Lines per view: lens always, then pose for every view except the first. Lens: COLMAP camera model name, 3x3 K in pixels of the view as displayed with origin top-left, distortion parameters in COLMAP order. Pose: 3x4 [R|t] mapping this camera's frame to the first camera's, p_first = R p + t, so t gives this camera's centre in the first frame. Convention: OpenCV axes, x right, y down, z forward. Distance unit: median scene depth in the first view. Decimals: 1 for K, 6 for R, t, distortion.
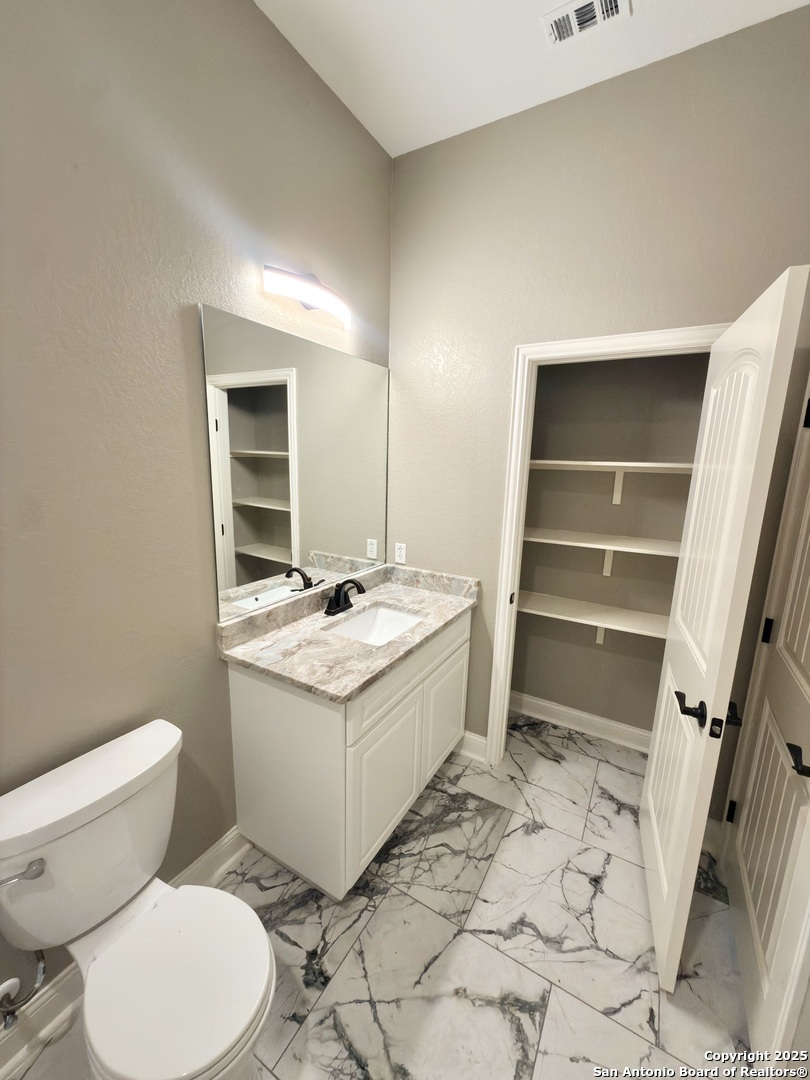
lens RADIAL K [[428.9, 0, 409.3], [0, 428.9, 540.2], [0, 0, 1]] dist [0.008659, -0.001152]
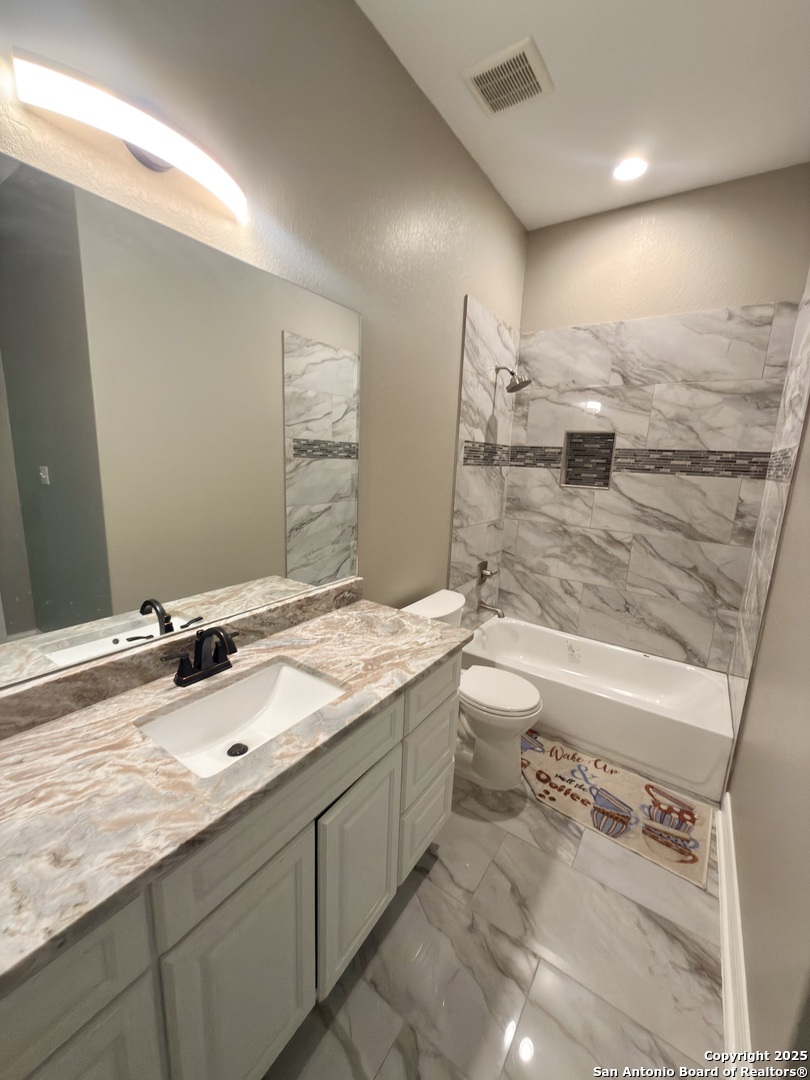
lens RADIAL K [[428.9, 0, 403.8], [0, 428.9, 535.8], [0, 0, 1]] dist [0.008659, -0.001152]
pose [[0.997289, 0.027693, -0.068176, 0.178730], [-0.027916, 0.999608, -0.002316, -0.046892], [0.068085, 0.004213, 0.997671, 0.449033]]
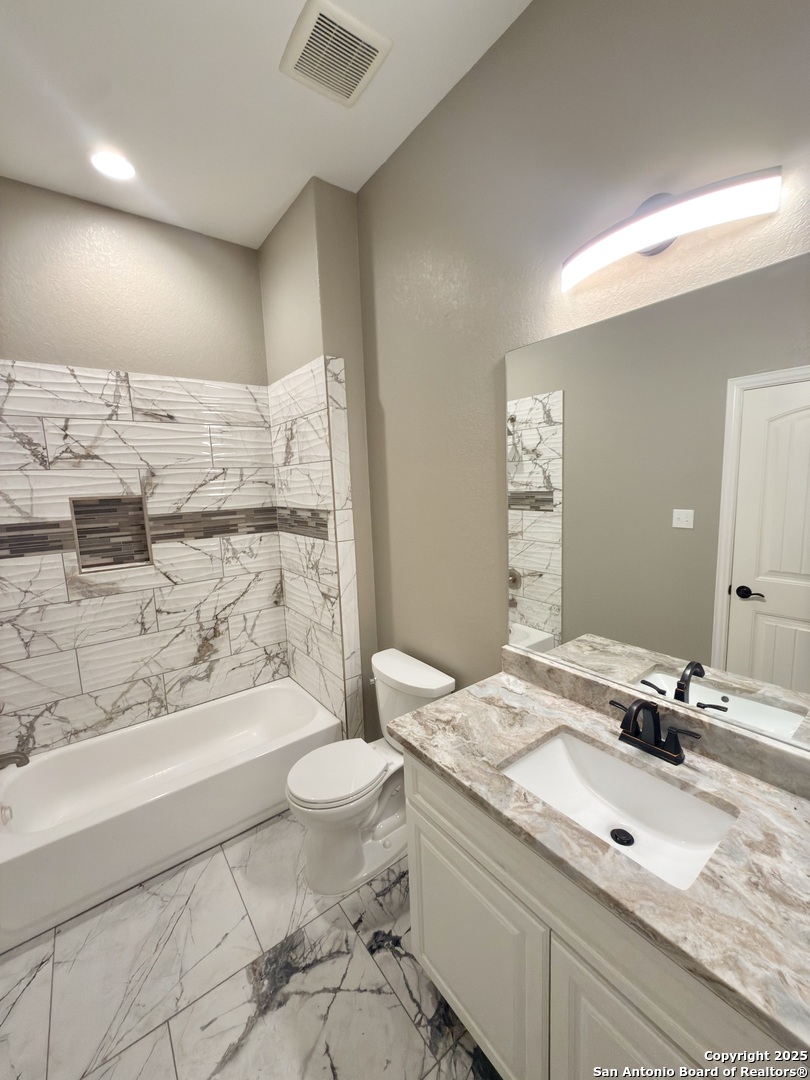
lens RADIAL K [[428.9, 0, 404.1], [0, 428.9, 540.9], [0, 0, 1]] dist [0.008659, -0.001152]
pose [[-0.384677, 0.116141, -0.915715, 0.515076], [-0.148254, 0.971399, 0.185483, -0.184916], [0.911067, 0.207110, -0.356457, 0.942840]]
